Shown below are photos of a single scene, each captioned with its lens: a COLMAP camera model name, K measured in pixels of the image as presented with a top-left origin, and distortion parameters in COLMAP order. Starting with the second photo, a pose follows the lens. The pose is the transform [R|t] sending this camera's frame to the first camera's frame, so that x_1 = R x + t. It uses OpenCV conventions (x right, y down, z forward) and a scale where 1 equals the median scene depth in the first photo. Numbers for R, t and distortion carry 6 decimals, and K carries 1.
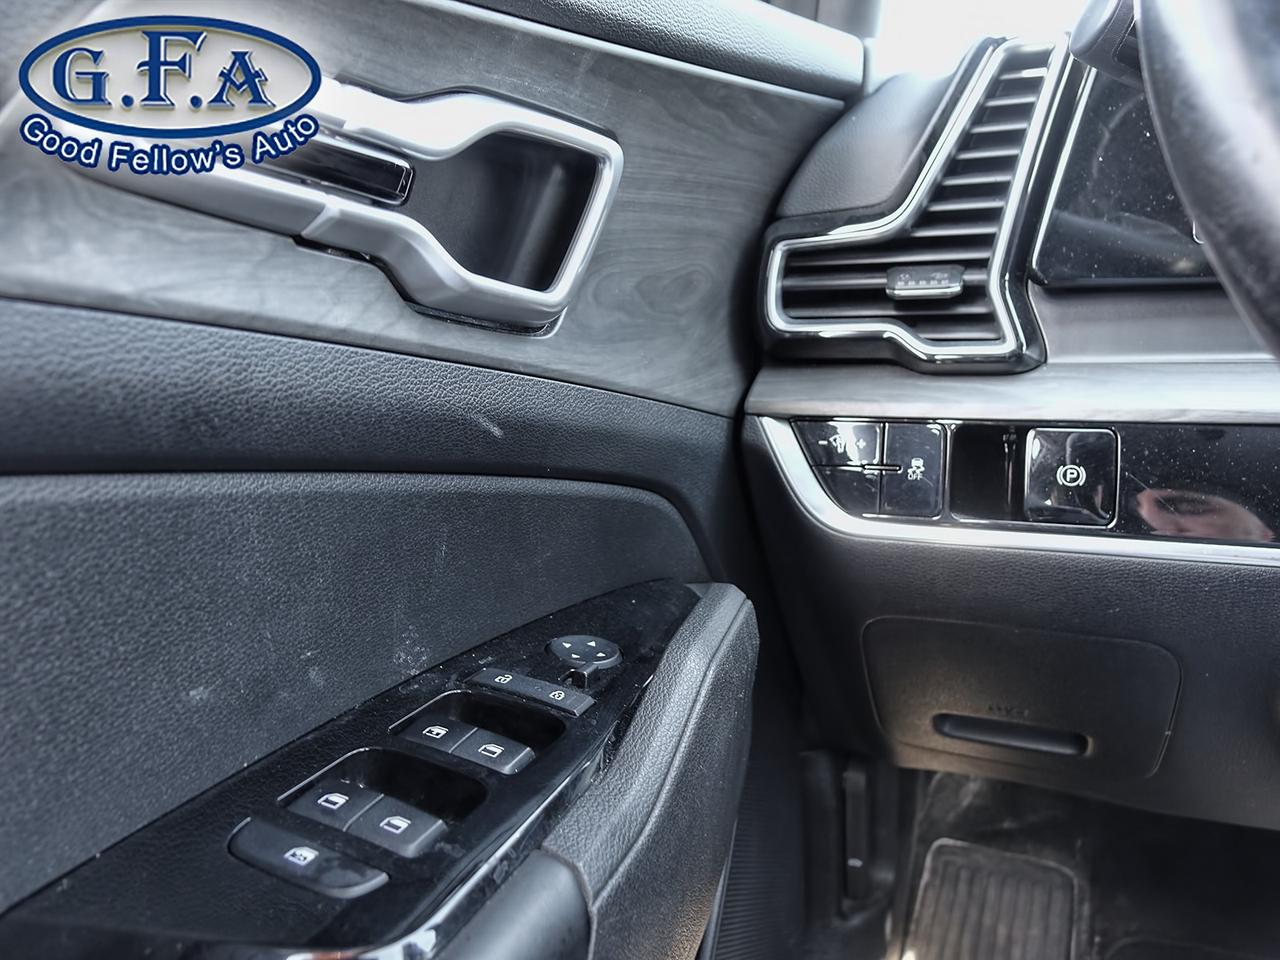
lens RADIAL K [[1021.1, 0, 640.0], [0, 1021.1, 480.0], [0, 0, 1]] dist [0.001351, -0.000258]
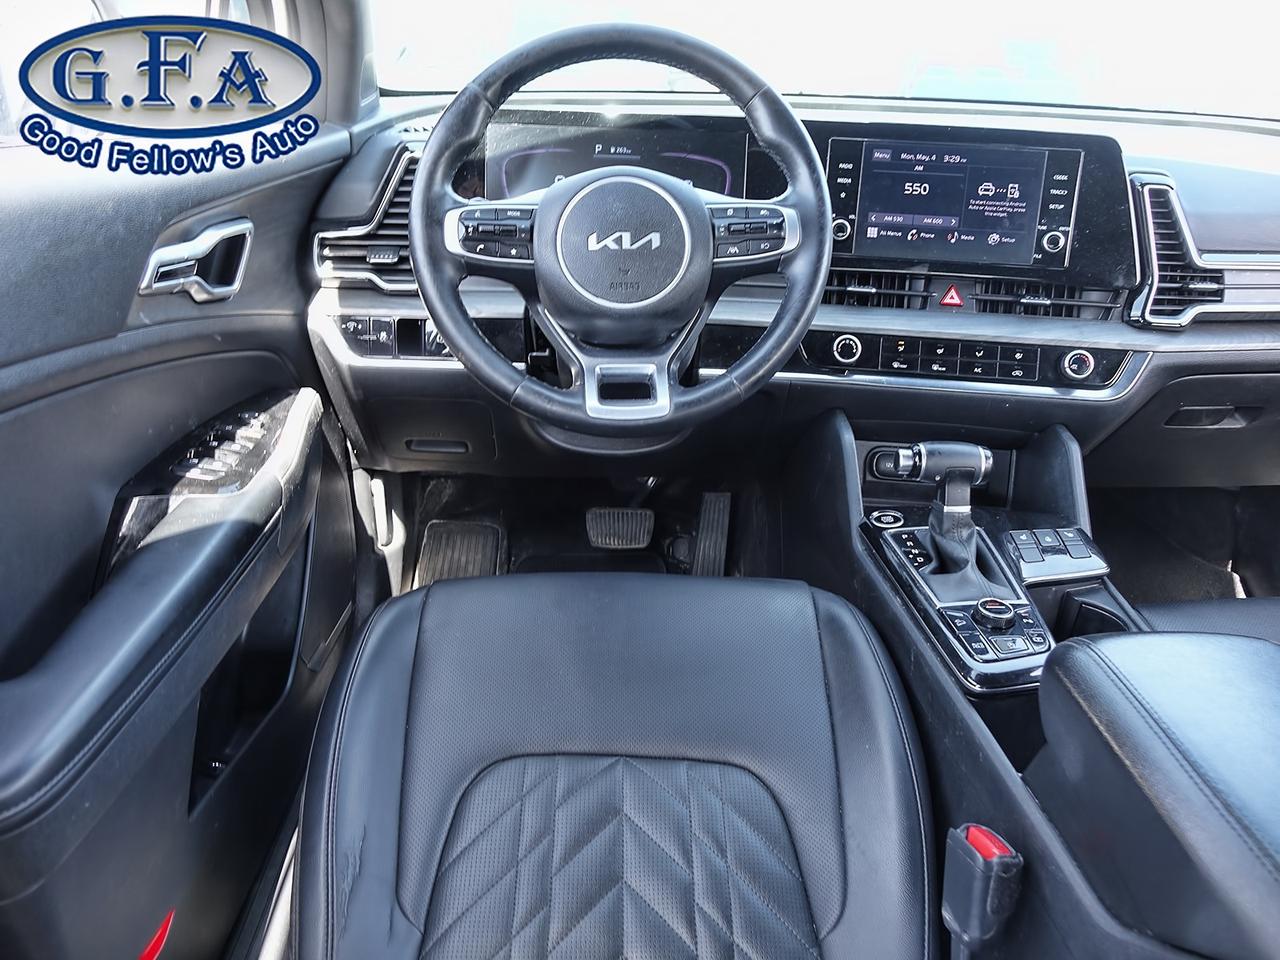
lens RADIAL K [[1021.1, 0, 640.0], [0, 1021.1, 480.0], [0, 0, 1]] dist [0.001351, -0.000258]
pose [[0.909518, -0.100204, 0.403406, -0.107388], [0.020413, 0.980105, 0.197429, -0.081728], [-0.415163, -0.171331, 0.893468, -0.847714]]
